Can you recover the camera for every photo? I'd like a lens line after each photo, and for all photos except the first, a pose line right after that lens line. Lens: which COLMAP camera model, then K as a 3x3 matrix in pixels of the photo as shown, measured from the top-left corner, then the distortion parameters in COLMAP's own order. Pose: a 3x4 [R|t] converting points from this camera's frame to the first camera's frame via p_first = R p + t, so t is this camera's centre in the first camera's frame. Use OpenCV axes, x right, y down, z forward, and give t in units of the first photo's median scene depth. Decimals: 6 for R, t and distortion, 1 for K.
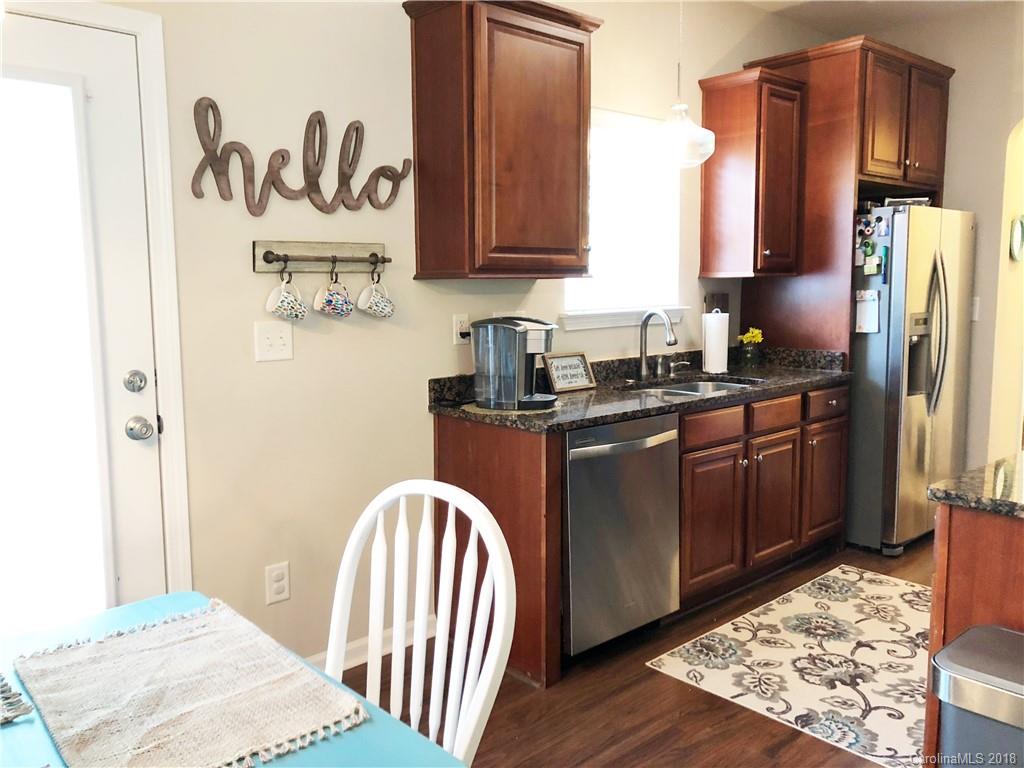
lens RADIAL K [[844.6, 0, 513.9], [0, 844.6, 379.4], [0, 0, 1]] dist [0.025383, -0.008667]
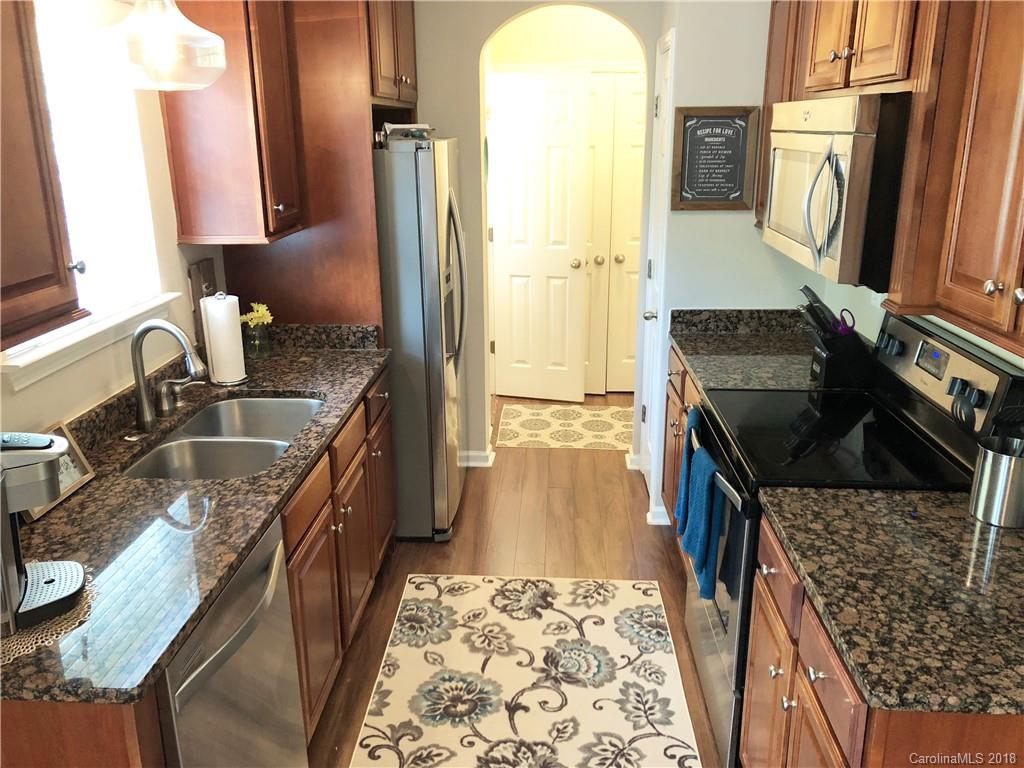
lens RADIAL K [[844.6, 0, 513.9], [0, 844.6, 379.4], [0, 0, 1]] dist [0.025383, -0.008667]
pose [[0.718199, -0.196088, 0.667638, -0.070264], [0.082591, 0.976713, 0.198018, -0.142313], [-0.690919, -0.087076, 0.717669, 0.357781]]
